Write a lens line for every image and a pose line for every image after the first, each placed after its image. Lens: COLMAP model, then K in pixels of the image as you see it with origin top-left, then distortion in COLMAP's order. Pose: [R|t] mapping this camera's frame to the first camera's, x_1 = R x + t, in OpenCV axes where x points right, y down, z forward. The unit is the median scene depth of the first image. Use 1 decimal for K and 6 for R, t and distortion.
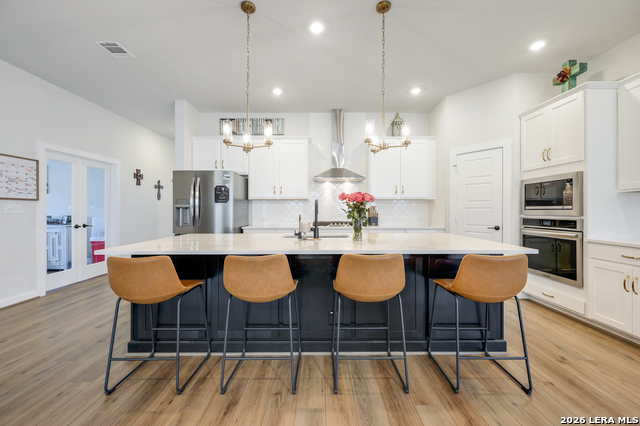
lens RADIAL K [[254.3, 0, 320.0], [0, 254.3, 210.4], [0, 0, 1]] dist [-0.000361, 0.000000]
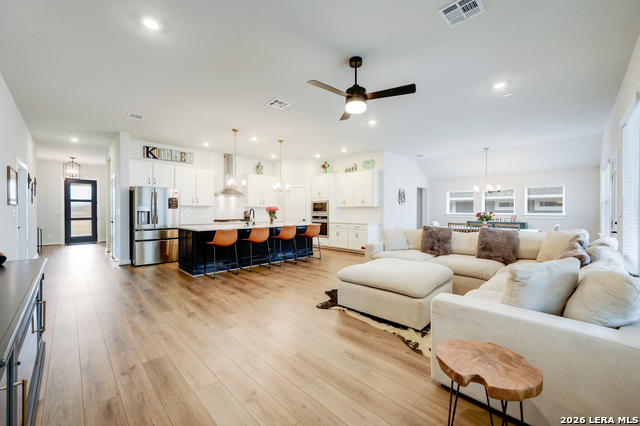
lens RADIAL K [[254.3, 0, 320.1], [0, 254.3, 213.6], [0, 0, 1]] dist [-0.000361, 0.000000]
pose [[0.706468, -0.003466, 0.707736, -0.949854], [0.000156, 0.999989, 0.004742, -0.004965], [-0.707744, -0.003240, 0.706461, -0.860730]]
